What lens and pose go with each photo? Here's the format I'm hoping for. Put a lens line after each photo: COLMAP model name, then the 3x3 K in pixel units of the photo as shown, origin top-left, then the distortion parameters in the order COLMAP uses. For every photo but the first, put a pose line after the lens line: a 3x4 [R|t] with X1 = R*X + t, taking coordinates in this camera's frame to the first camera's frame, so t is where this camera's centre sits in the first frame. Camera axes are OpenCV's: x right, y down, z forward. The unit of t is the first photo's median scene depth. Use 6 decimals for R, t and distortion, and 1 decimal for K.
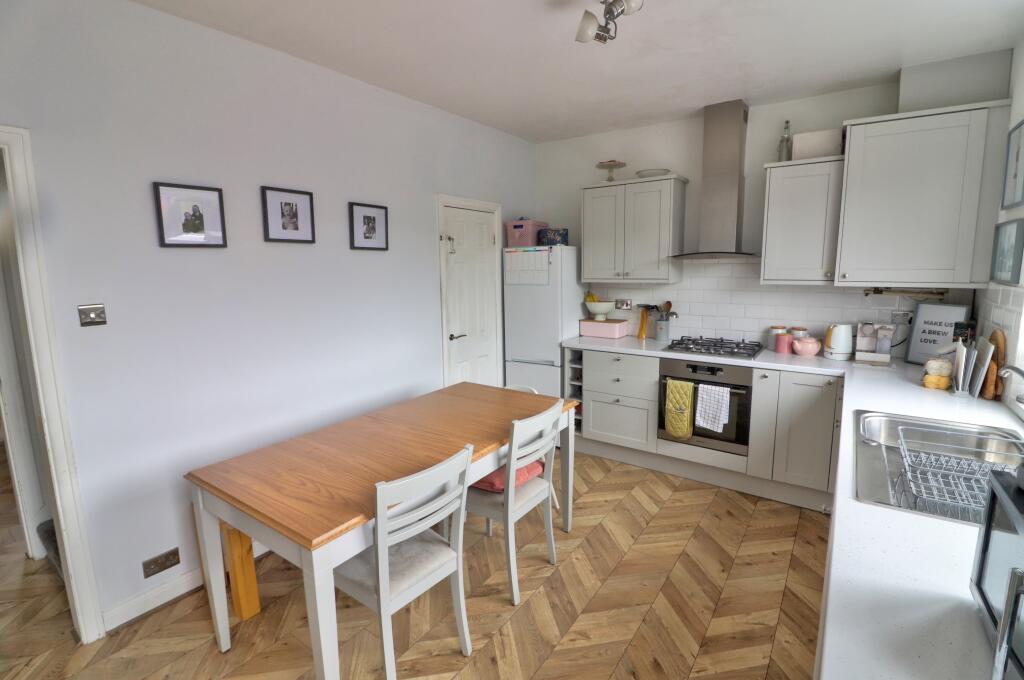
lens RADIAL K [[481.9, 0, 512.5], [0, 481.9, 338.4], [0, 0, 1]] dist [-0.008708, -0.002251]
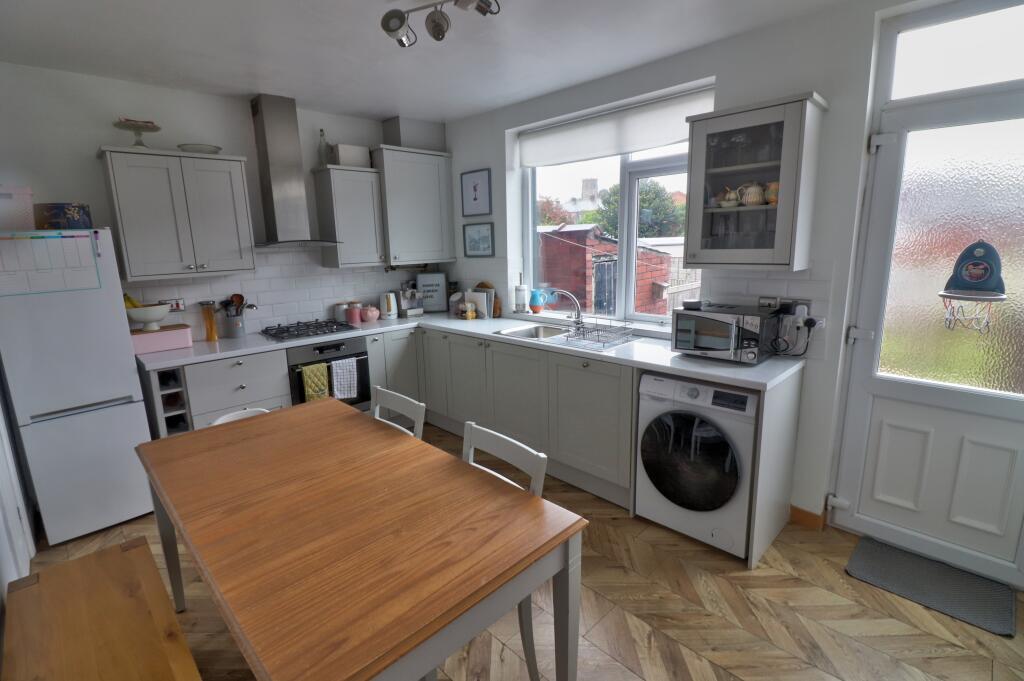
lens RADIAL K [[481.9, 0, 509.1], [0, 481.9, 337.3], [0, 0, 1]] dist [-0.008708, -0.002251]
pose [[0.182187, -0.184131, 0.965869, -0.555467], [0.178269, 0.972215, 0.151715, -0.050257], [-0.966968, 0.144544, 0.209950, 0.364263]]
